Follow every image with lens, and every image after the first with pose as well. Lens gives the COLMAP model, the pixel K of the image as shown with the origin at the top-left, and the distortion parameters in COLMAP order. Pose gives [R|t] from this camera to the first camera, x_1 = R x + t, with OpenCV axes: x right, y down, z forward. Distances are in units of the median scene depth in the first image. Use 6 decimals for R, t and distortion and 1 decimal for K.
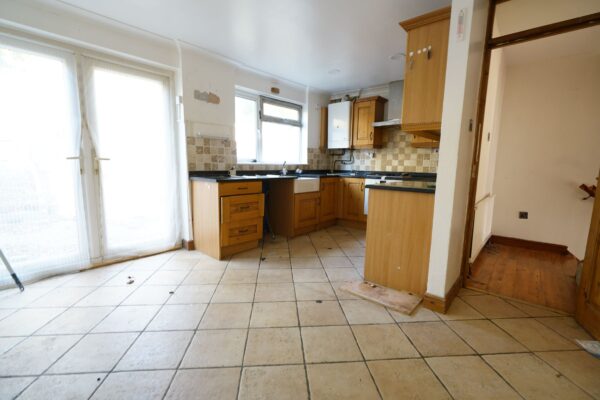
lens RADIAL K [[267.1, 0, 303.5], [0, 267.1, 199.2], [0, 0, 1]] dist [-0.000323, 0.000811]
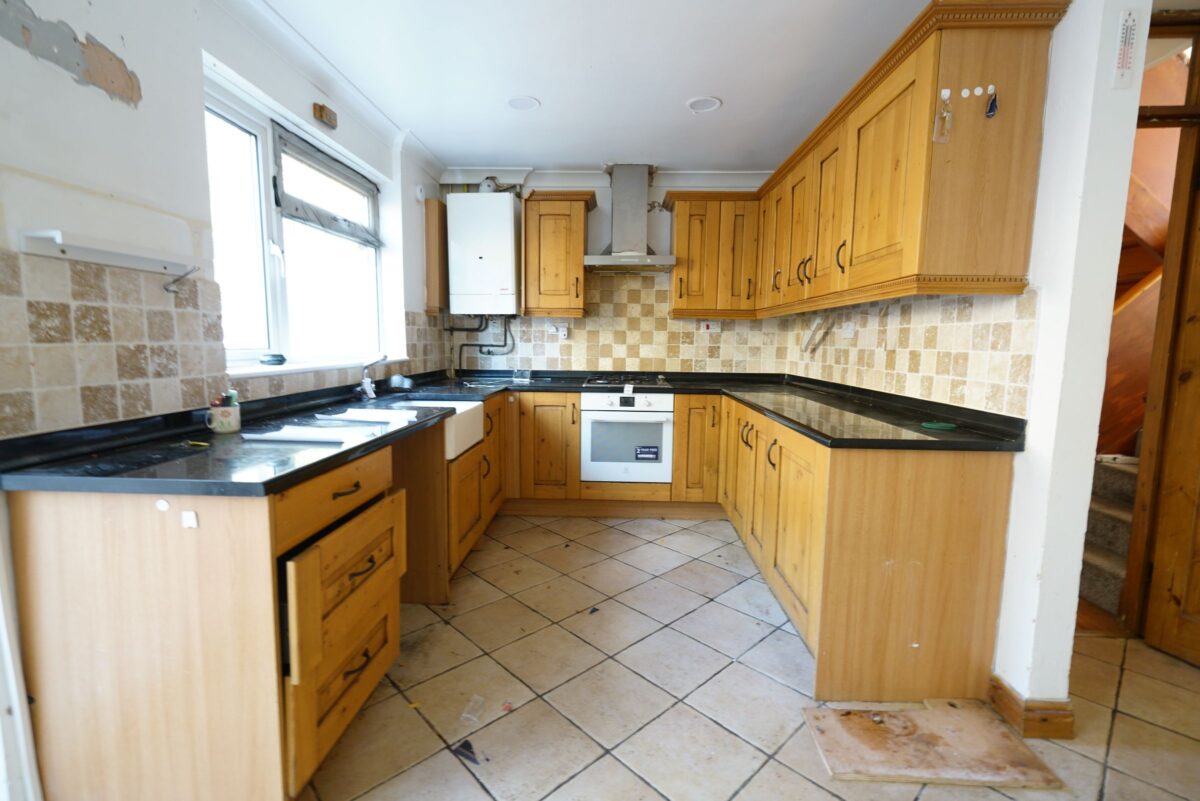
lens RADIAL K [[534.2, 0, 606.9], [0, 534.2, 398.9], [0, 0, 1]] dist [-0.000323, 0.000811]
pose [[0.788036, -0.073373, 0.611241, -0.234843], [0.081980, 0.996537, 0.013933, -0.077315], [-0.610146, 0.039130, 0.791322, 0.346288]]
